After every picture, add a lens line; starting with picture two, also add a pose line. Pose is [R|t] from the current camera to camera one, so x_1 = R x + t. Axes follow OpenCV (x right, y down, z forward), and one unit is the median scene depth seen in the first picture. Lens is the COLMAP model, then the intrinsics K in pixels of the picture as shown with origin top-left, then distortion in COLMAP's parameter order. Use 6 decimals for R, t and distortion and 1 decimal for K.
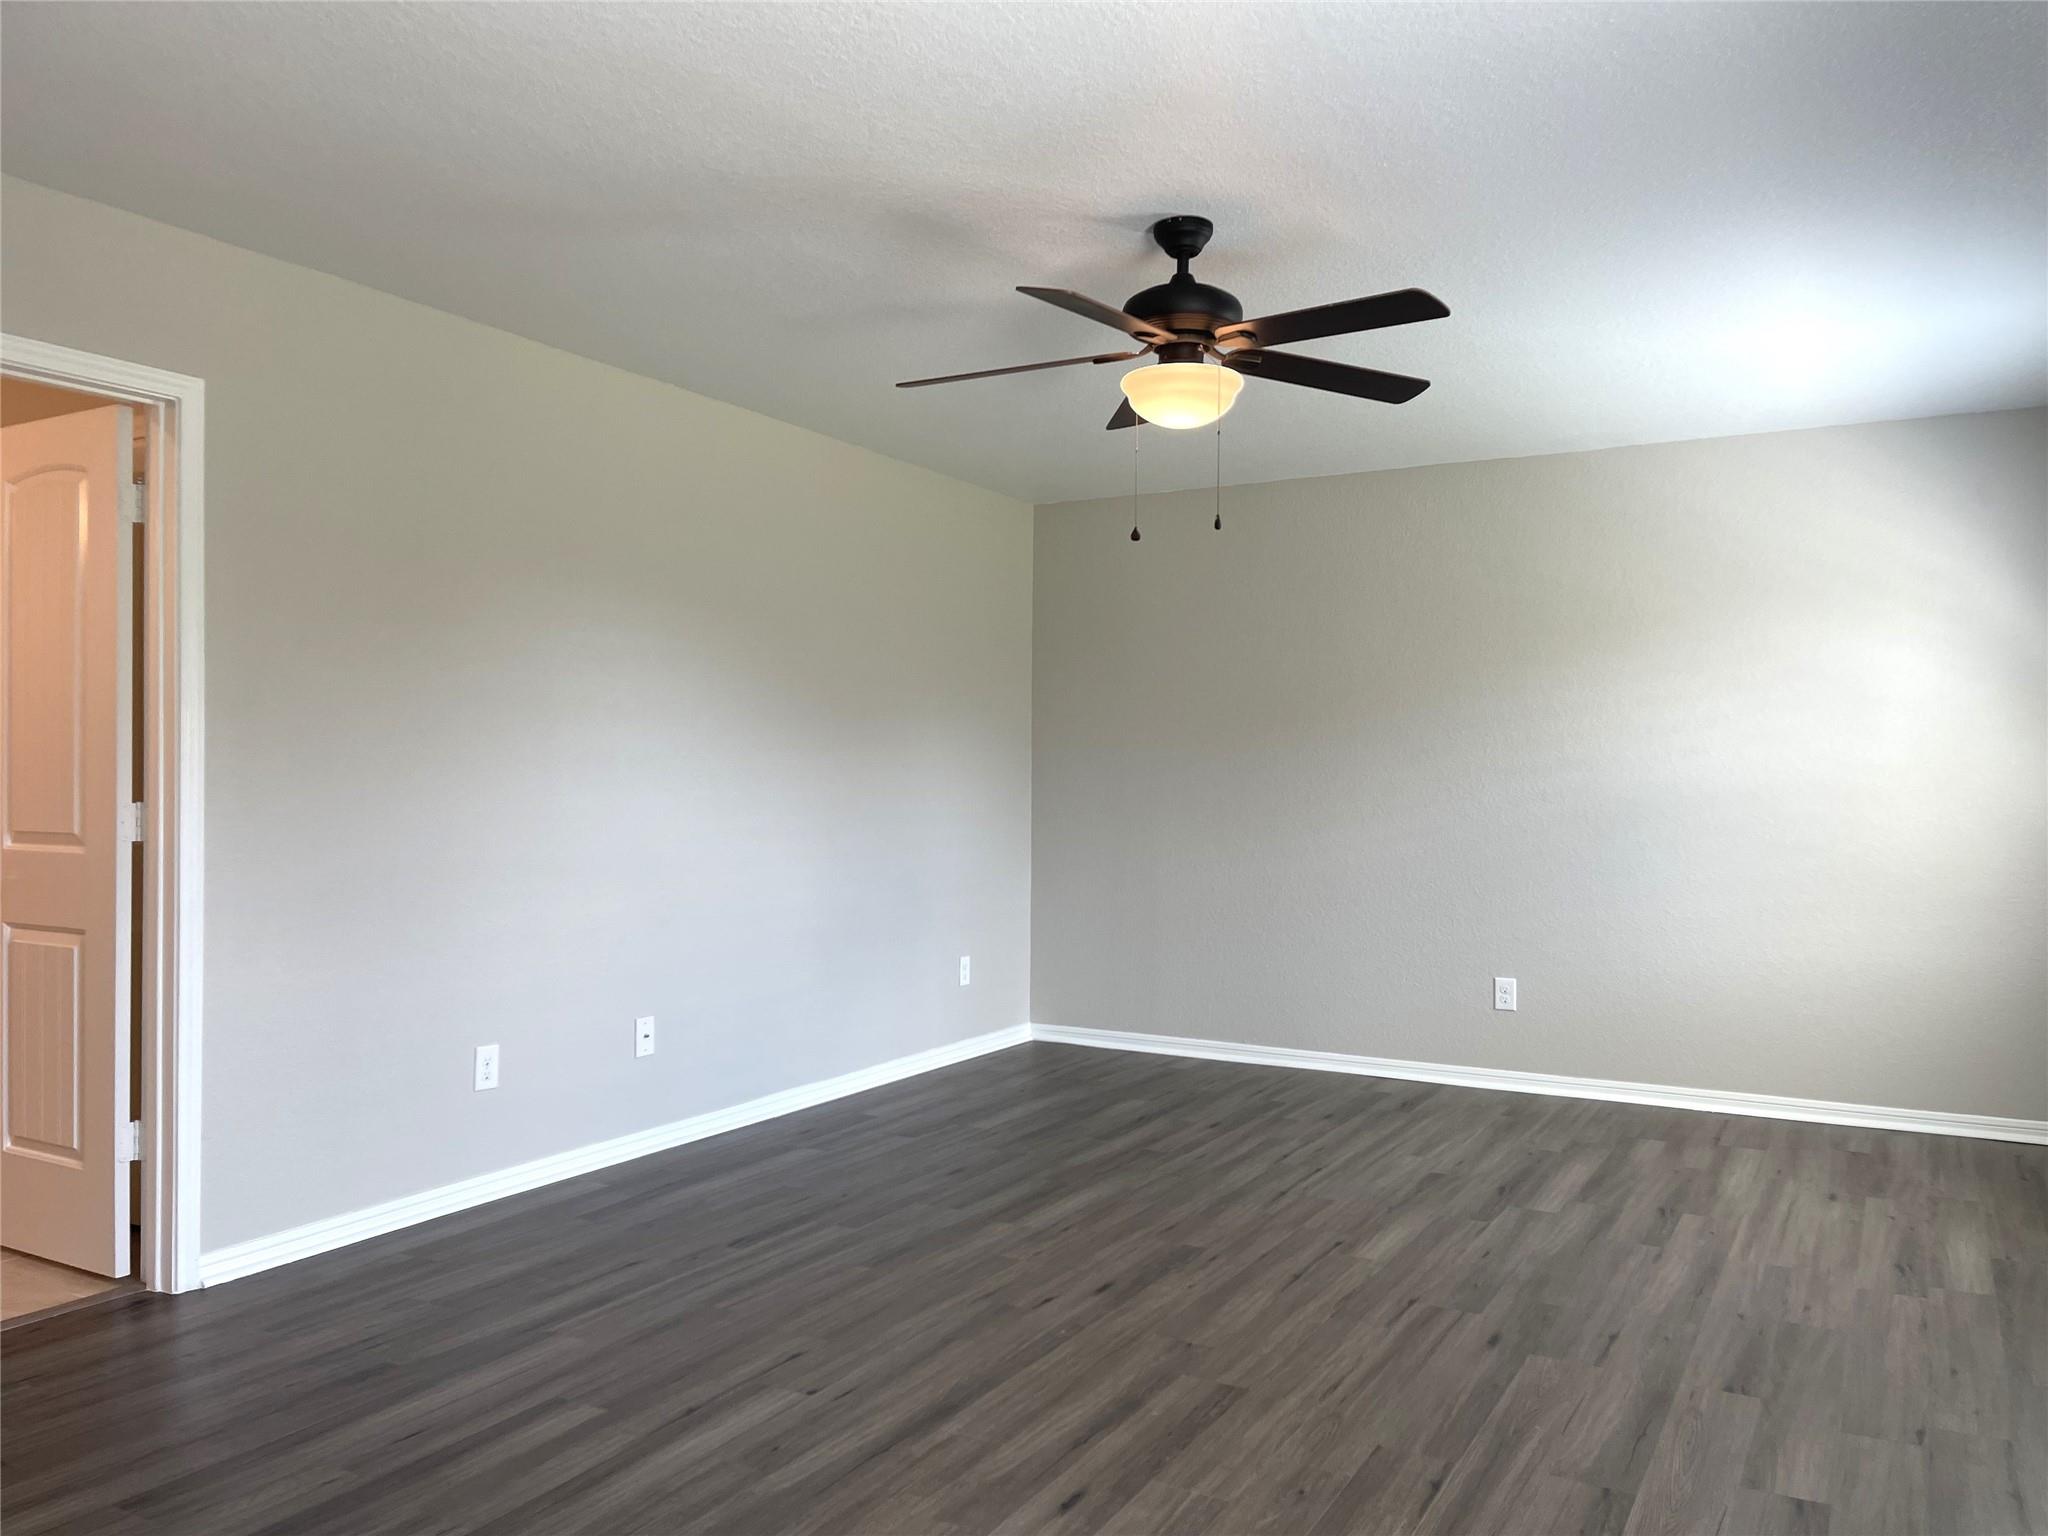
lens RADIAL K [[1529.7, 0, 1022.1], [0, 1529.7, 783.3], [0, 0, 1]] dist [0.049332, -0.053177]
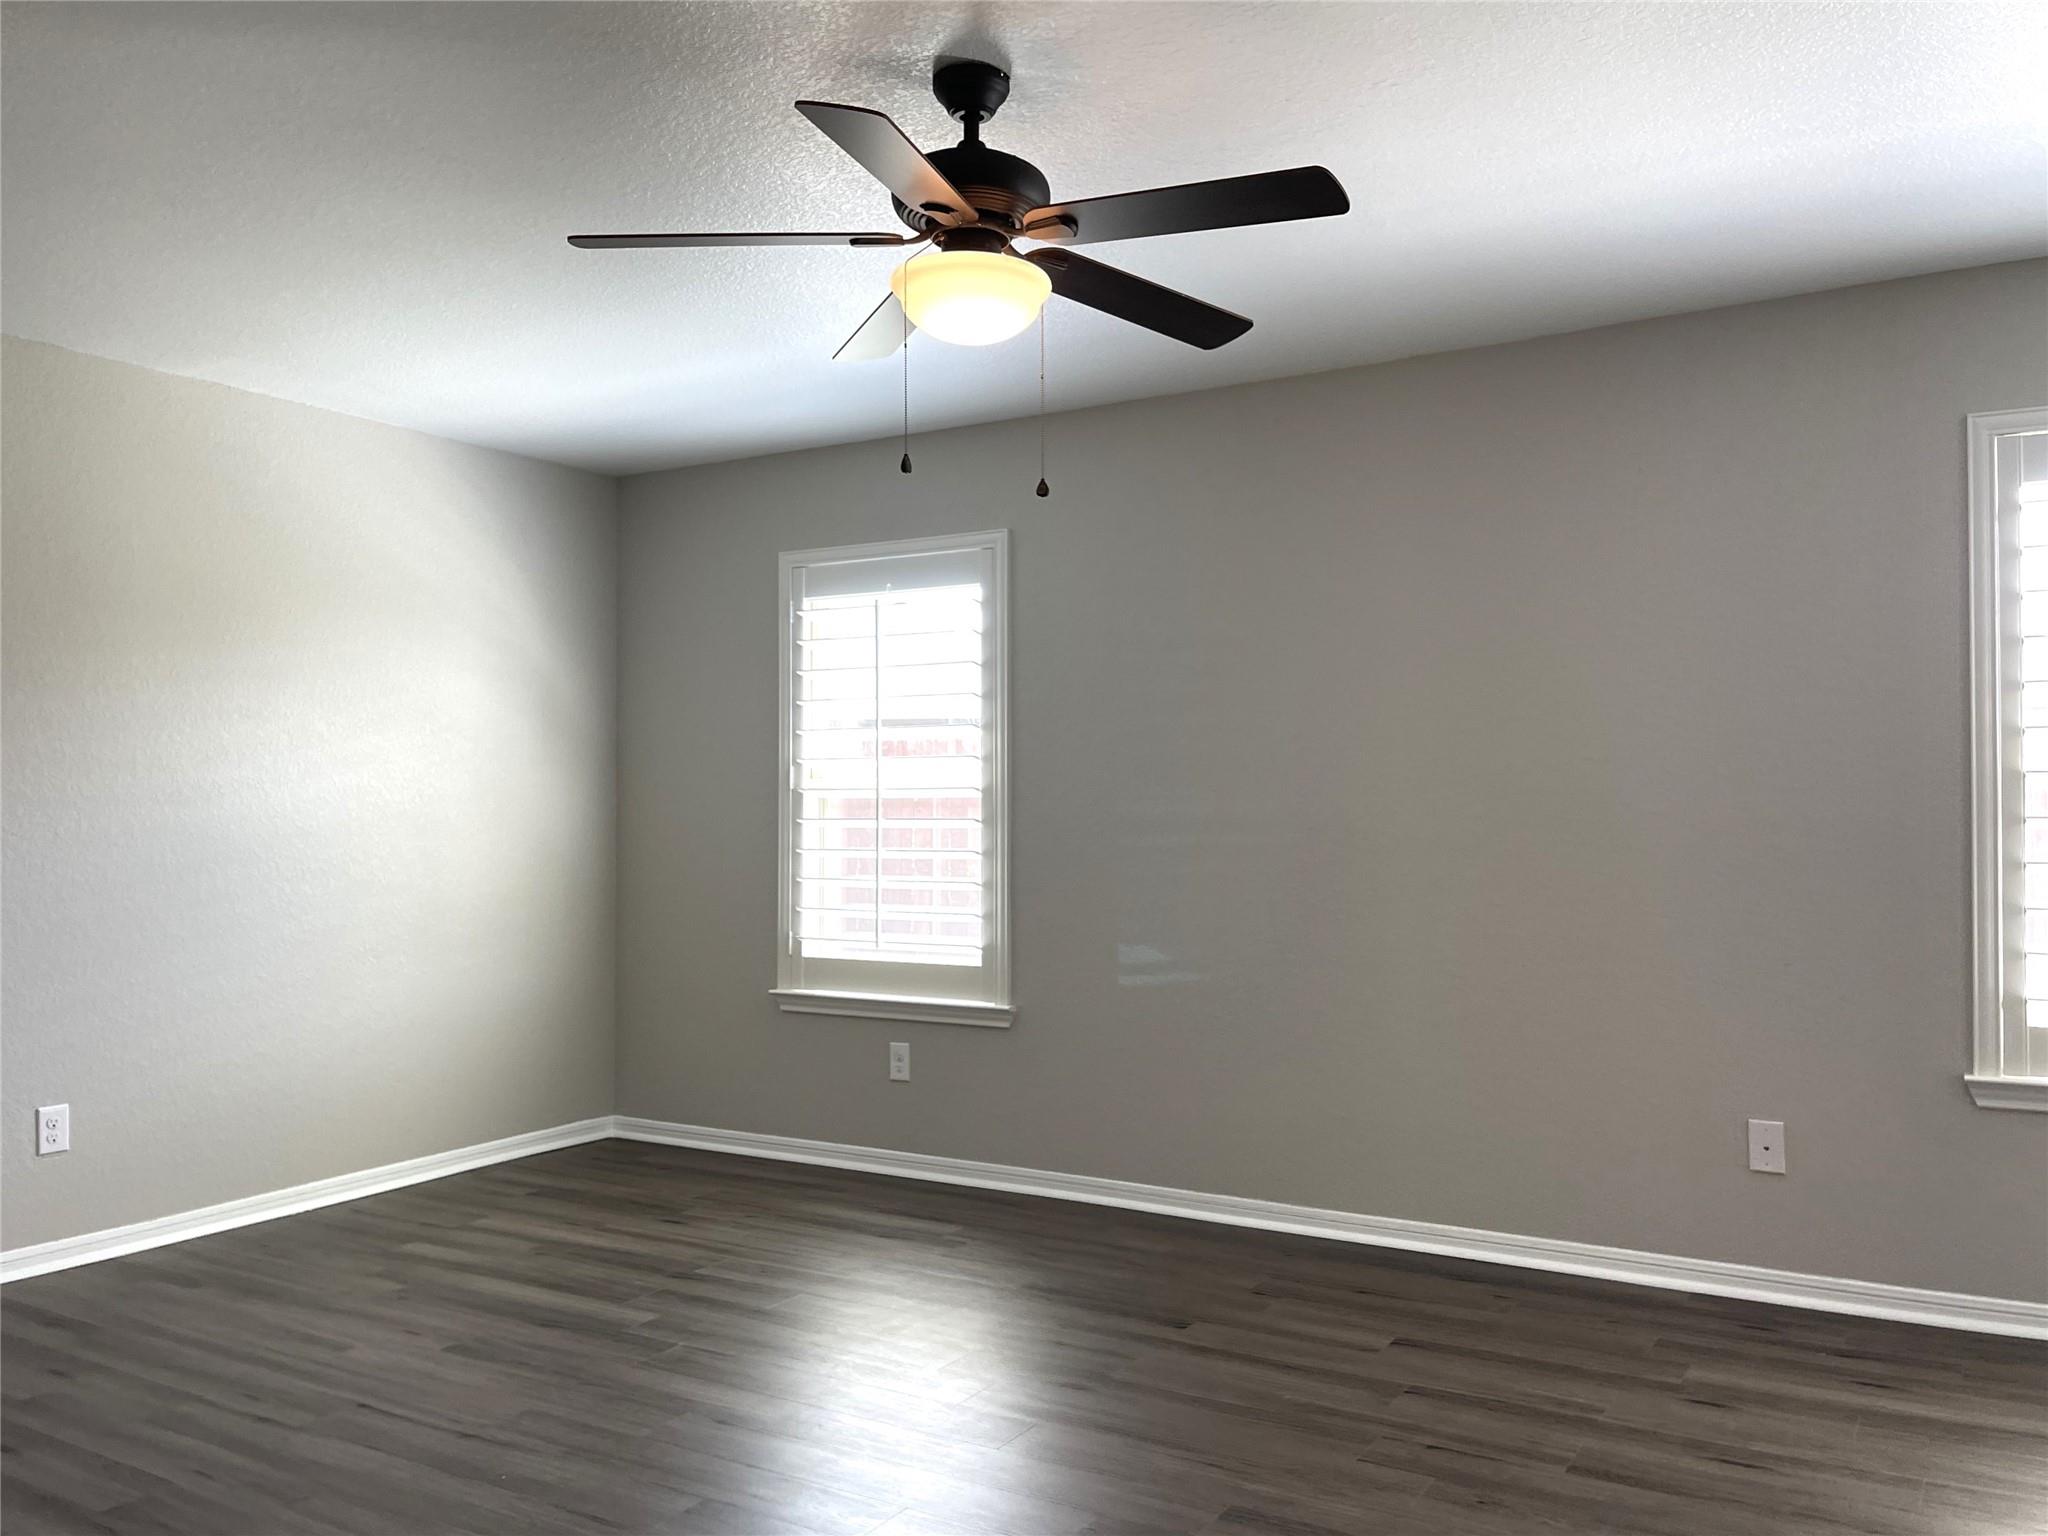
lens RADIAL K [[1594.3, 0, 1025.6], [0, 1594.3, 785.9], [0, 0, 1]] dist [0.060891, -0.078169]
pose [[0.027085, 0.012530, 0.999555, -0.678494], [0.012376, 0.999841, -0.012868, -0.000160], [-0.999557, 0.012719, 0.026925, 0.968441]]
